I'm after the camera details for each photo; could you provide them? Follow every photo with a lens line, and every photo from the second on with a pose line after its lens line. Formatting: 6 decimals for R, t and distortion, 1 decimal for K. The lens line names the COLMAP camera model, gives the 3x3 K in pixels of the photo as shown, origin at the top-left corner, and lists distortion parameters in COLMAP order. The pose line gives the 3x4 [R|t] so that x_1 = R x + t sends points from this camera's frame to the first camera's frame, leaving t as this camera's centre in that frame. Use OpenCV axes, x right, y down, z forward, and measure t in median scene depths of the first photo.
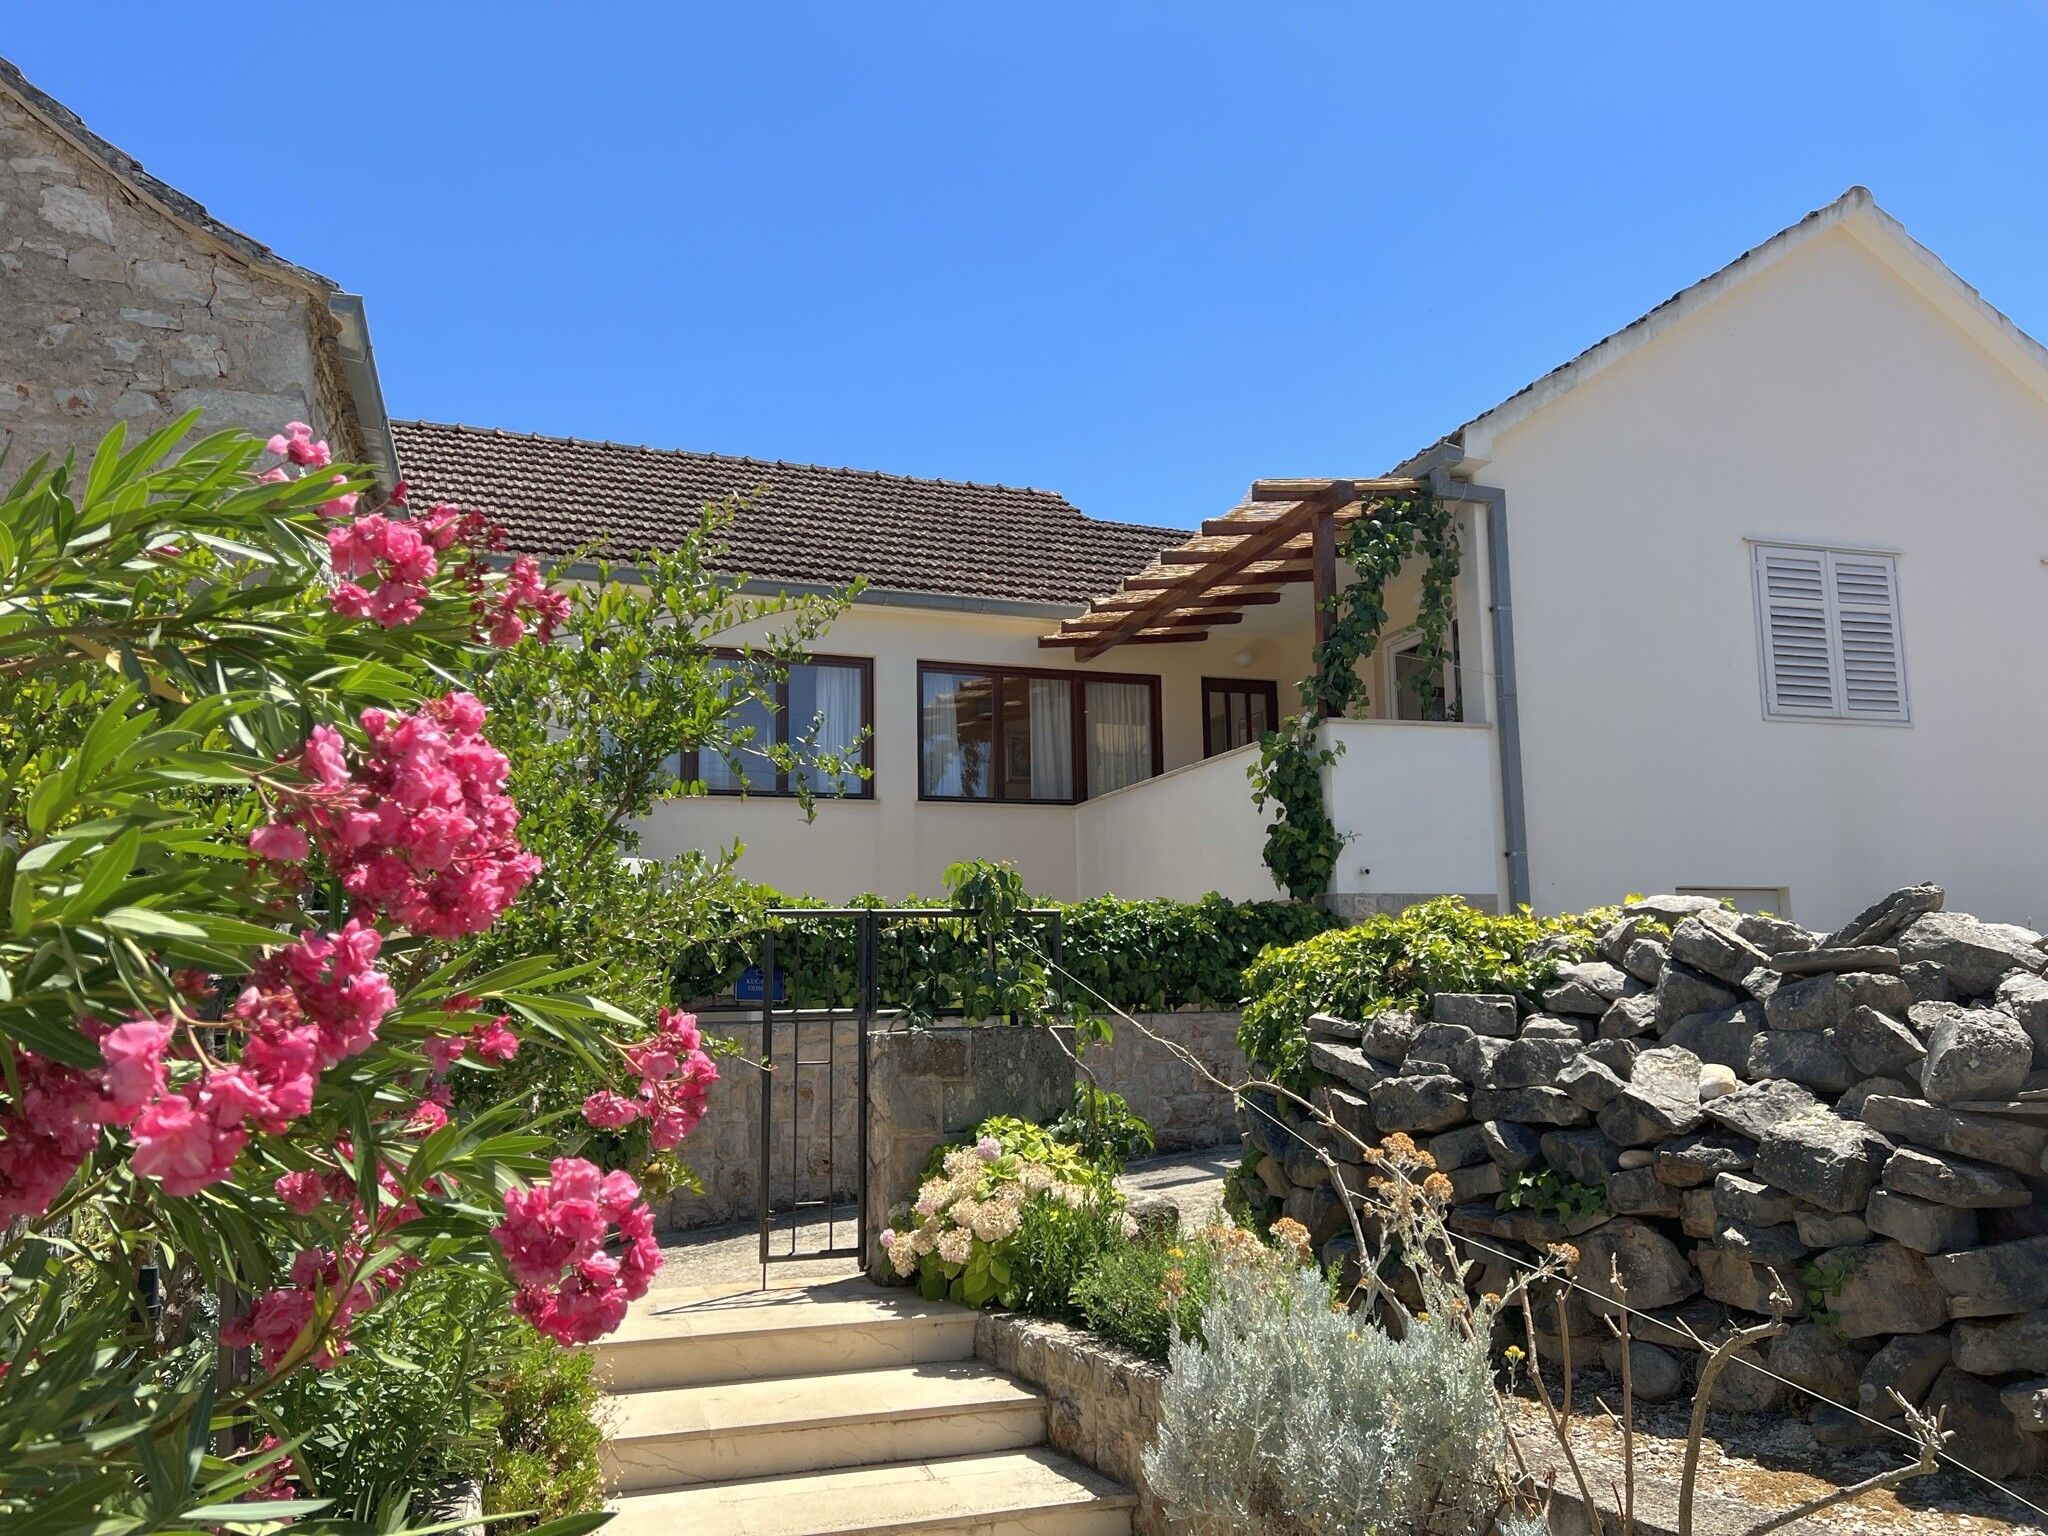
lens RADIAL K [[1518.6, 0, 1024.0], [0, 1518.6, 768.0], [0, 0, 1]] dist [0.079393, -0.106967]
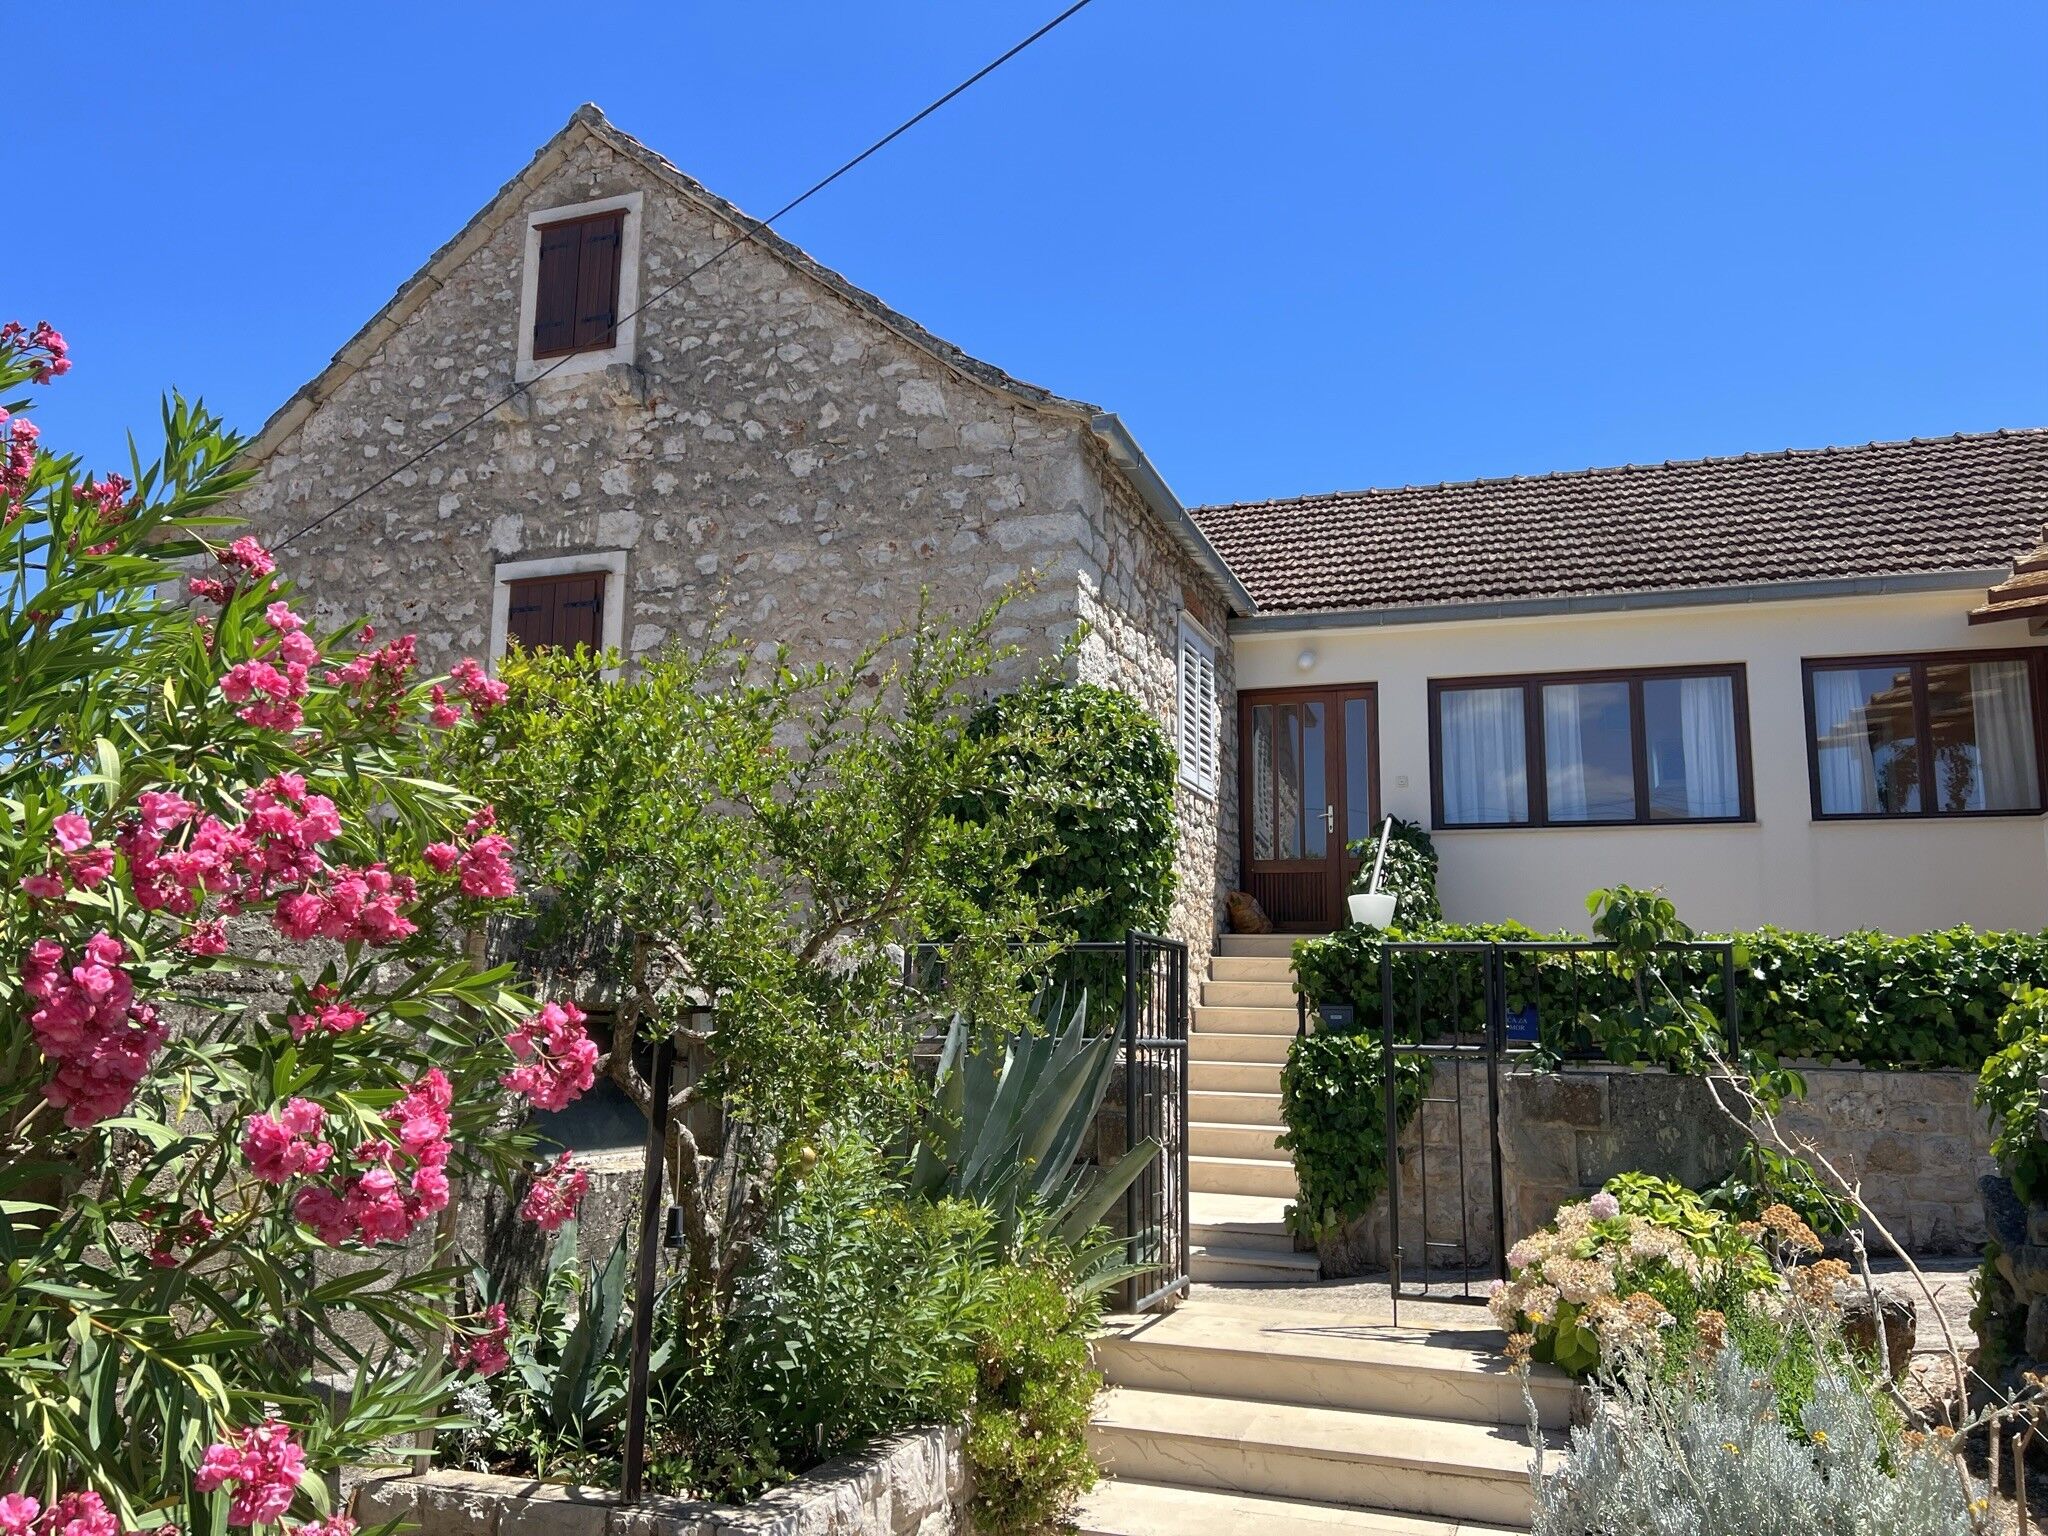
lens RADIAL K [[1540.4, 0, 1022.9], [0, 1540.4, 777.7], [0, 0, 1]] dist [0.007116, -0.006430]
pose [[0.786071, -0.077777, -0.613223, 0.150358], [0.065495, 0.996948, -0.042490, 0.006822], [0.614657, -0.006763, 0.788766, 0.036197]]
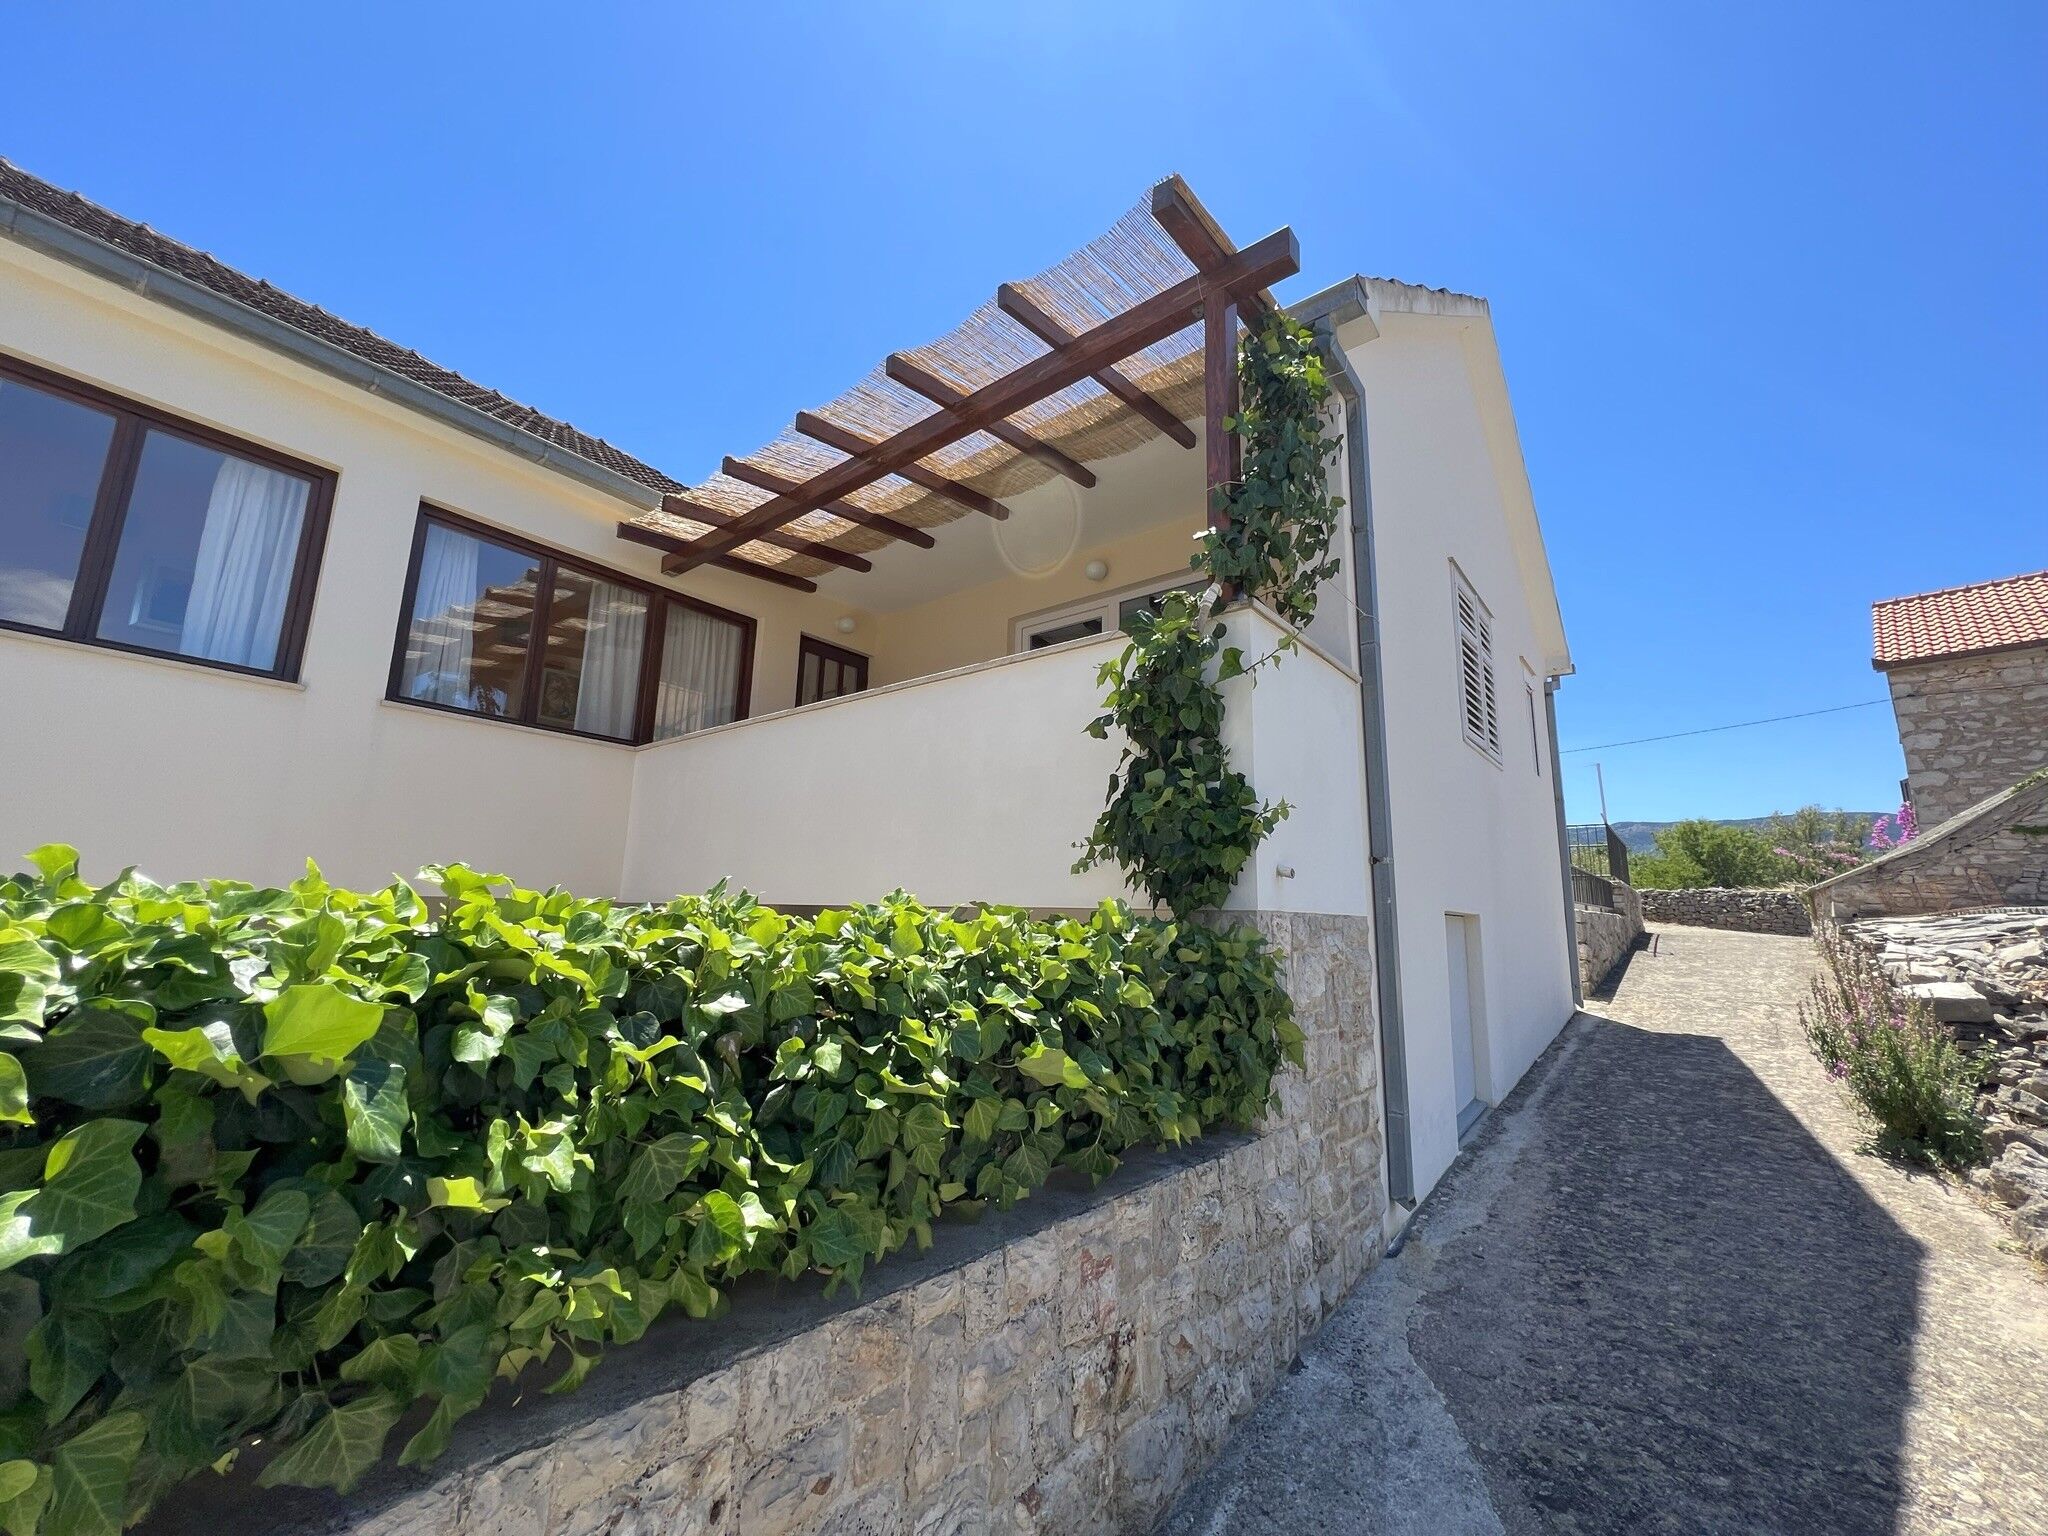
lens RADIAL K [[823.1, 0, 1024.0], [0, 823.1, 768.0], [0, 0, 1]] dist [-0.007733, 0.003499]
pose [[0.843574, 0.138380, 0.518877, -0.020783], [-0.117916, 0.990379, -0.072421, 0.055754], [-0.523907, -0.000092, 0.851776, 0.703826]]
